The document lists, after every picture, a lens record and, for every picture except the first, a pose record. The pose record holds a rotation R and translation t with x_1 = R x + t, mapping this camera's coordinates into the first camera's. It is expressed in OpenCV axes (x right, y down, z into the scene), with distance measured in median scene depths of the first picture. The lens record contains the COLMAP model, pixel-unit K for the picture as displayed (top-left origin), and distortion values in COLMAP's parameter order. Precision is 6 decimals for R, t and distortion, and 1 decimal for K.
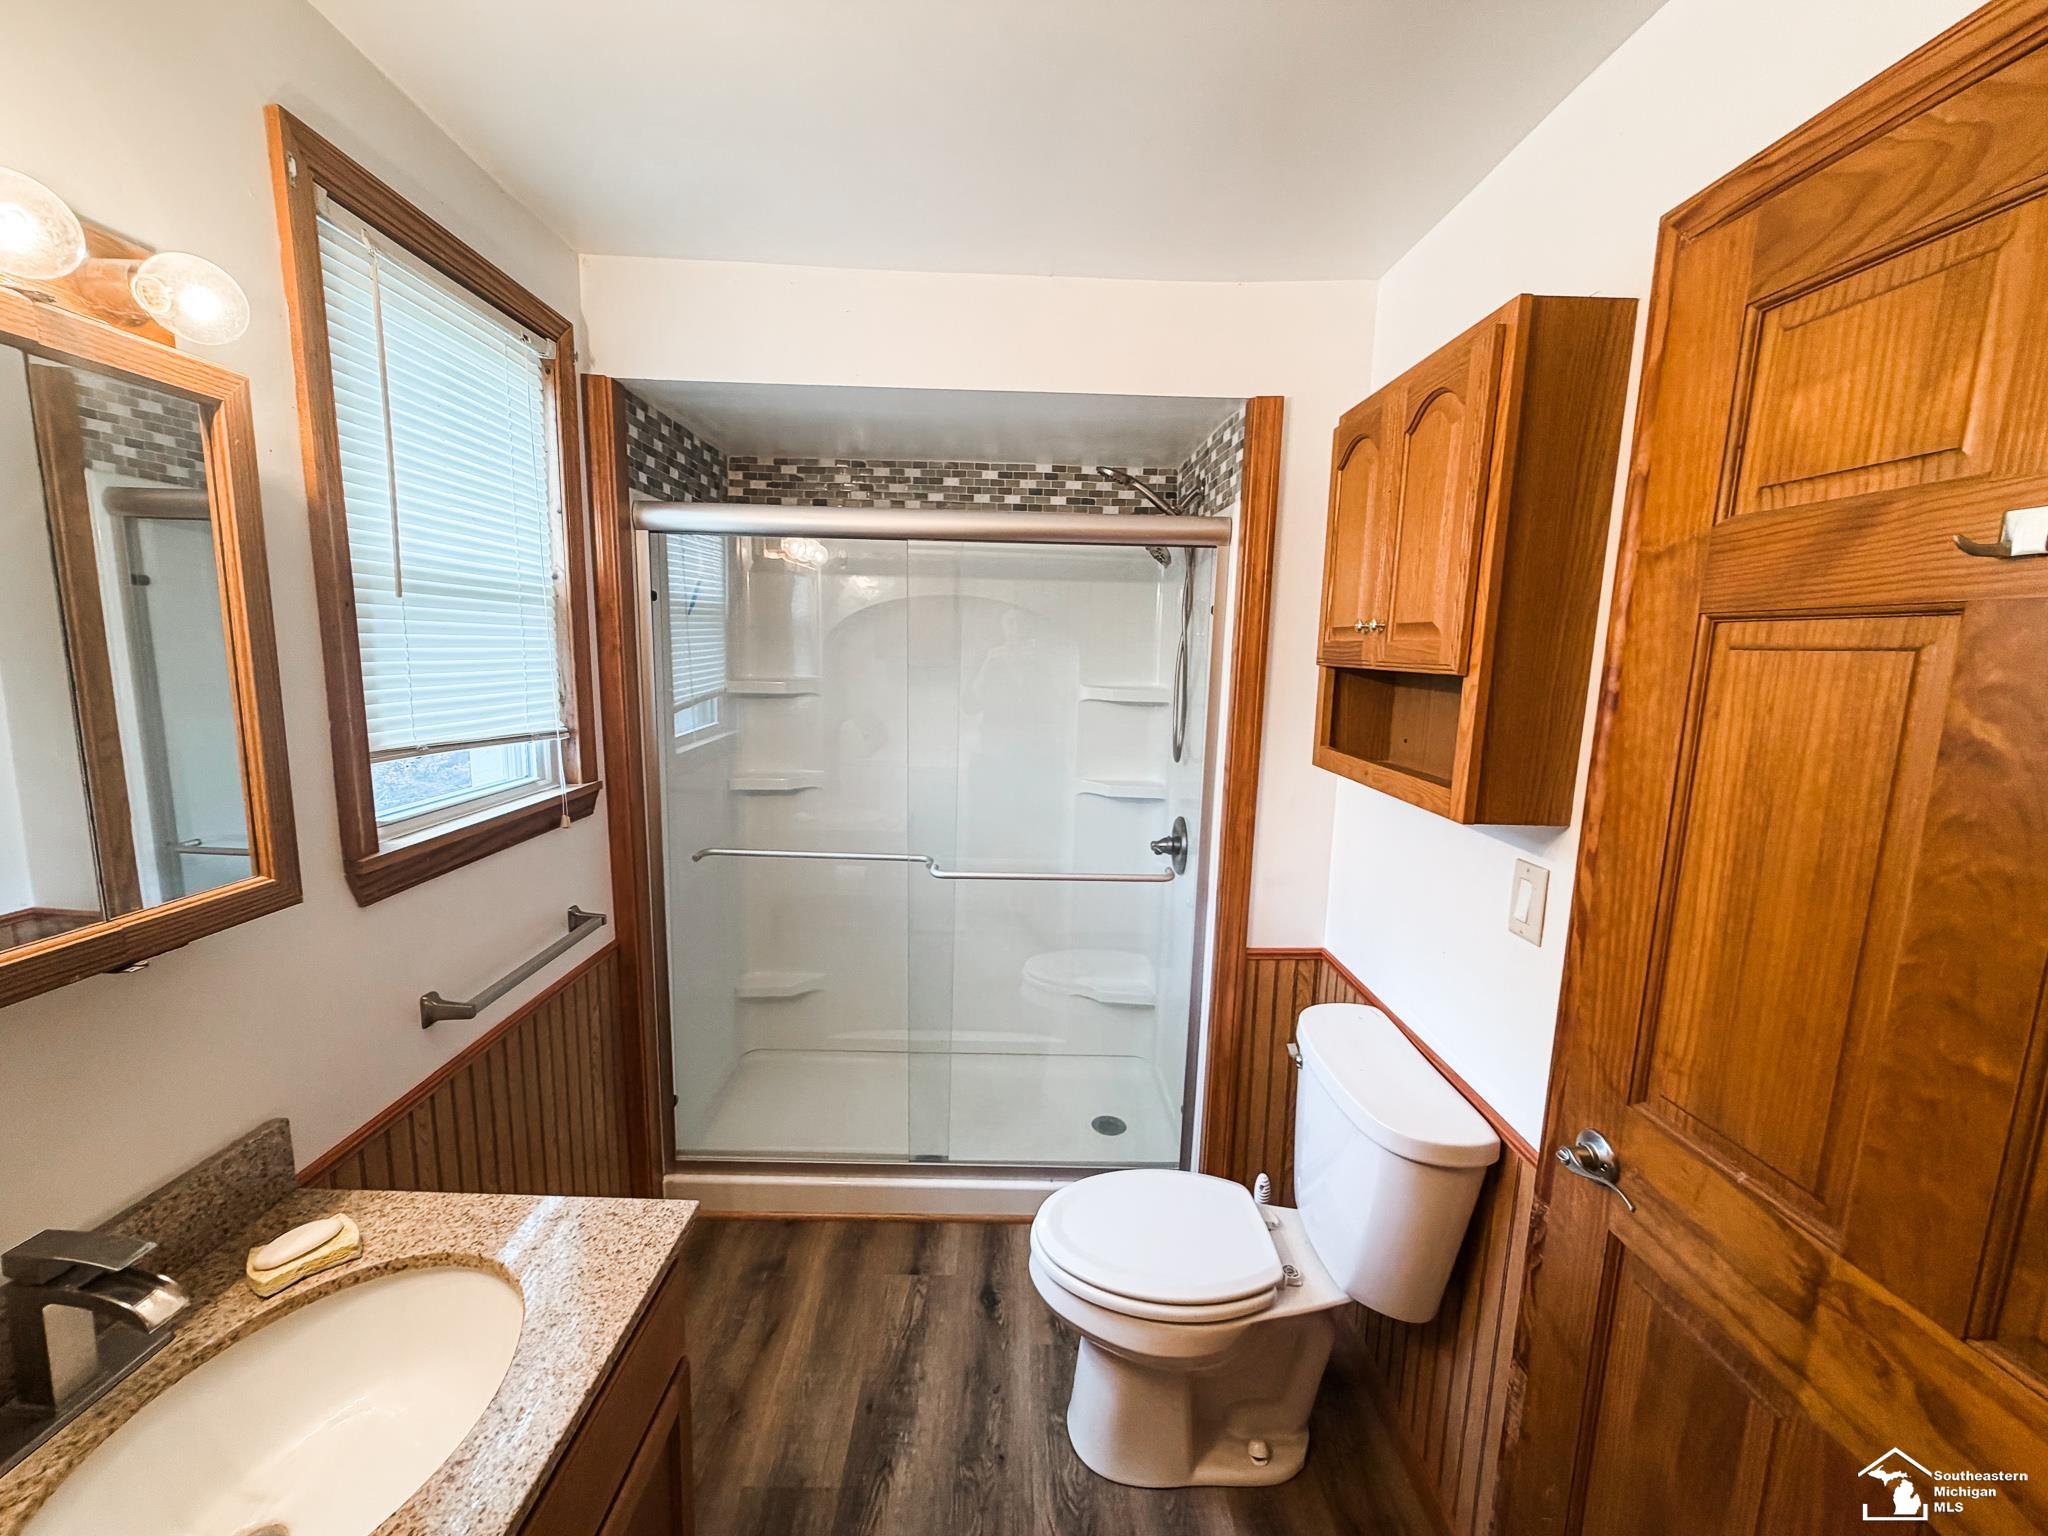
lens RADIAL K [[817.4, 0, 1017.3], [0, 817.4, 769.4], [0, 0, 1]] dist [0.001616, -0.000415]
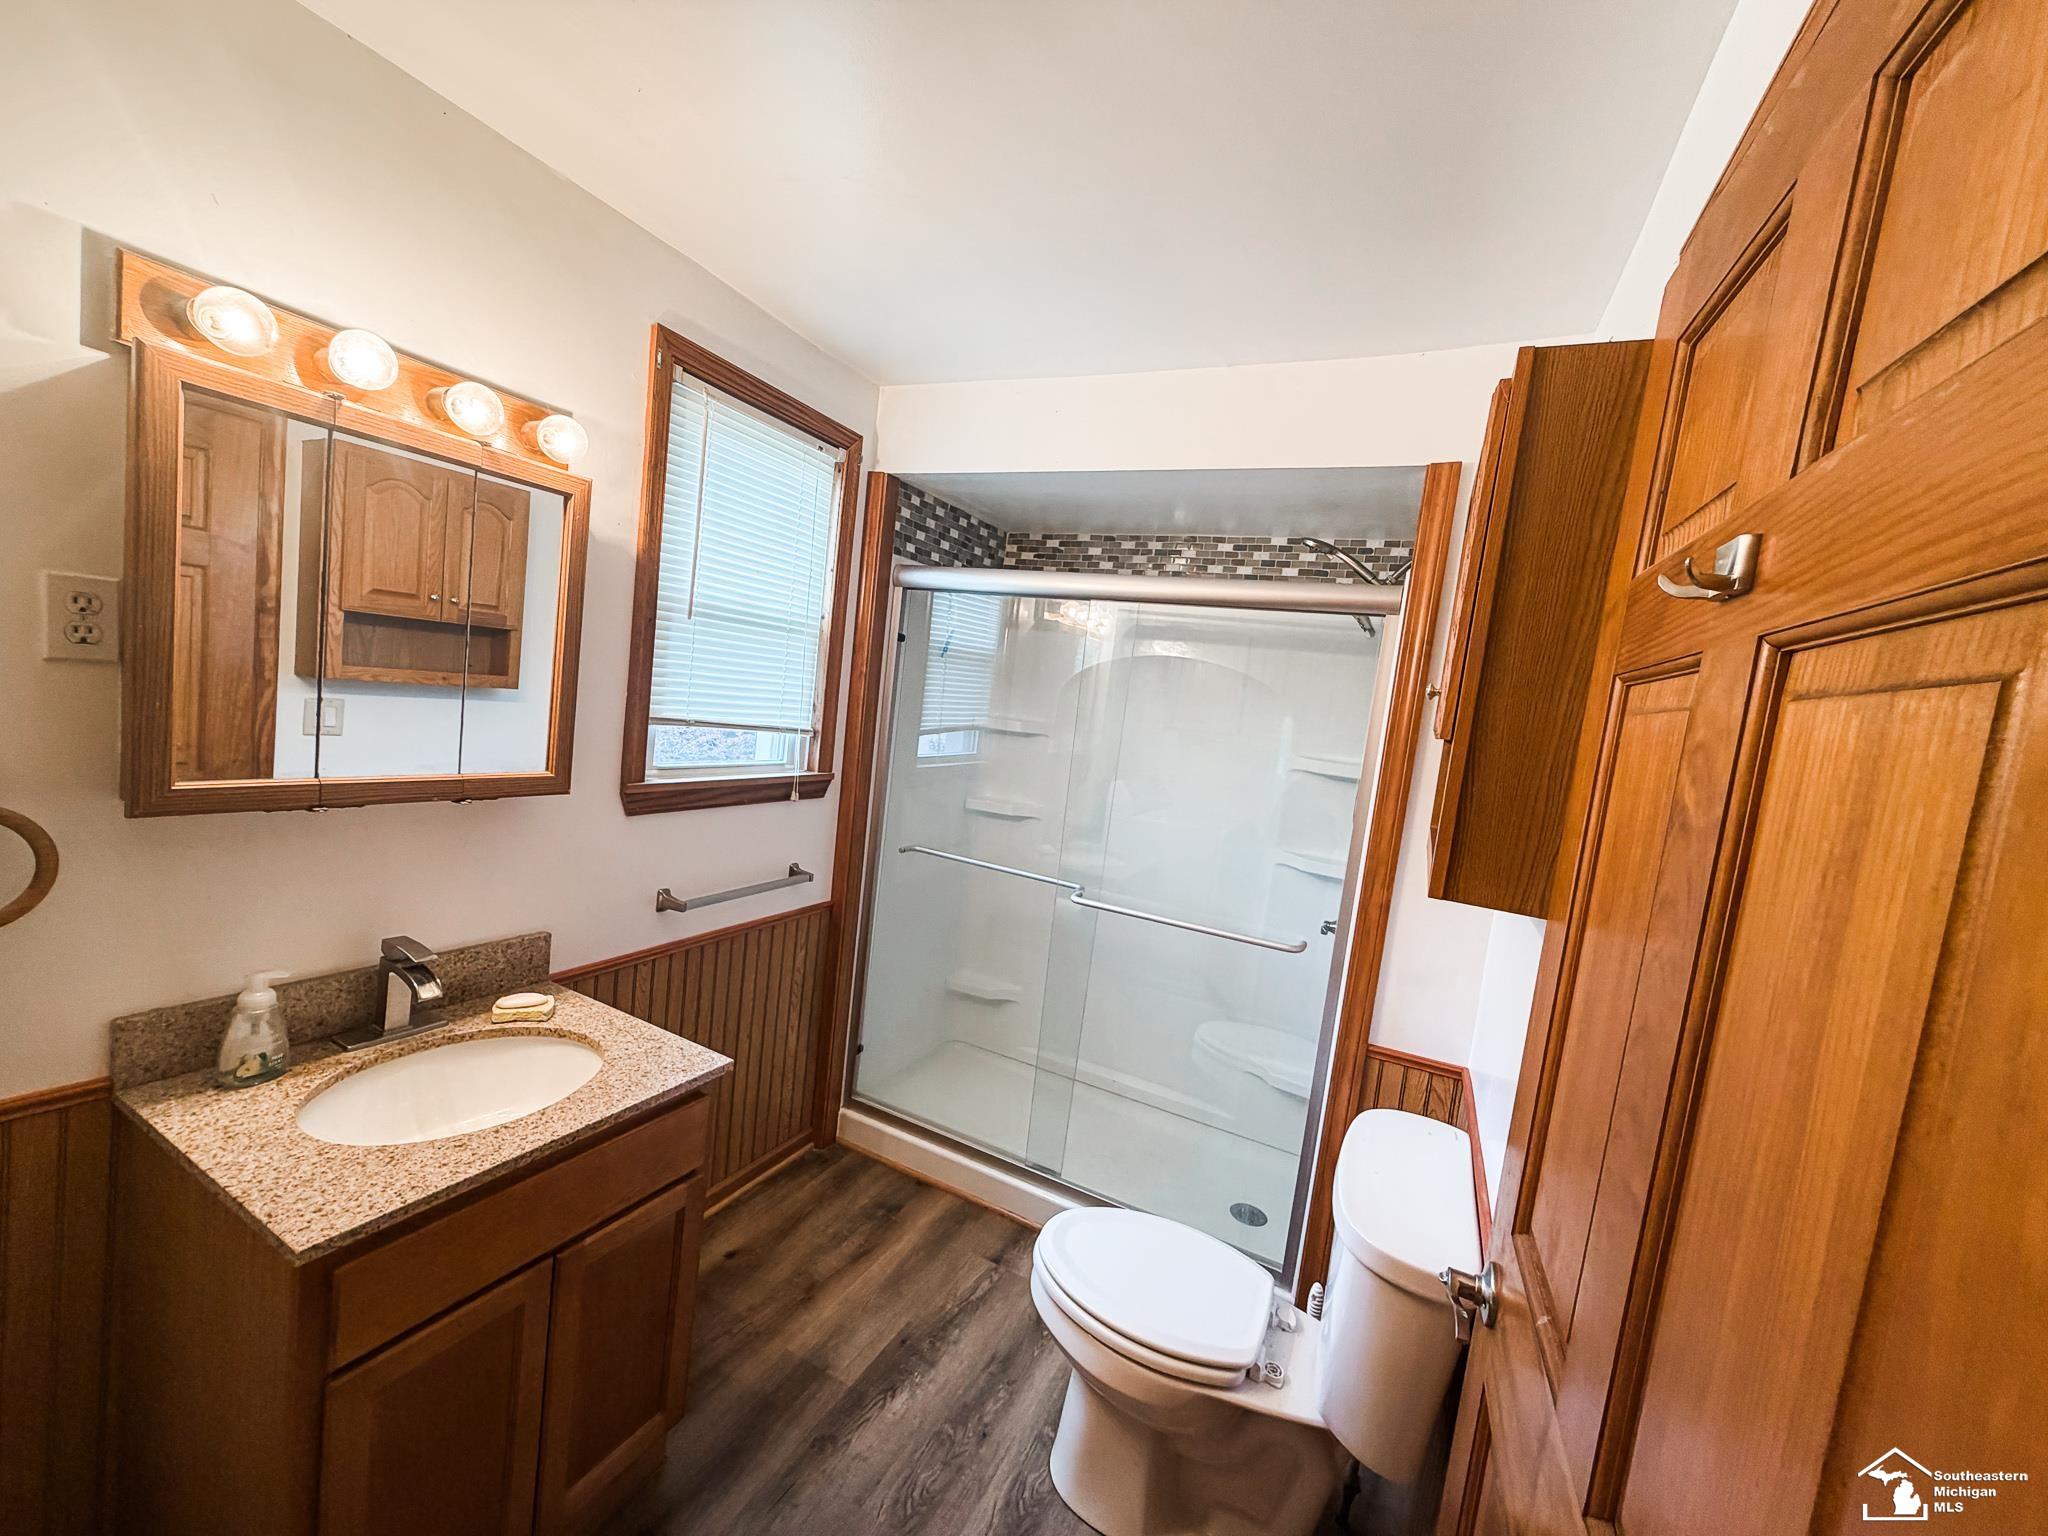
lens RADIAL K [[817.4, 0, 1017.3], [0, 817.4, 769.4], [0, 0, 1]] dist [0.001616, -0.000415]
pose [[0.884973, 0.120631, -0.449745, 0.320541], [-0.161718, 0.985363, -0.053920, 0.029707], [0.436658, 0.120449, 0.891528, -0.030281]]
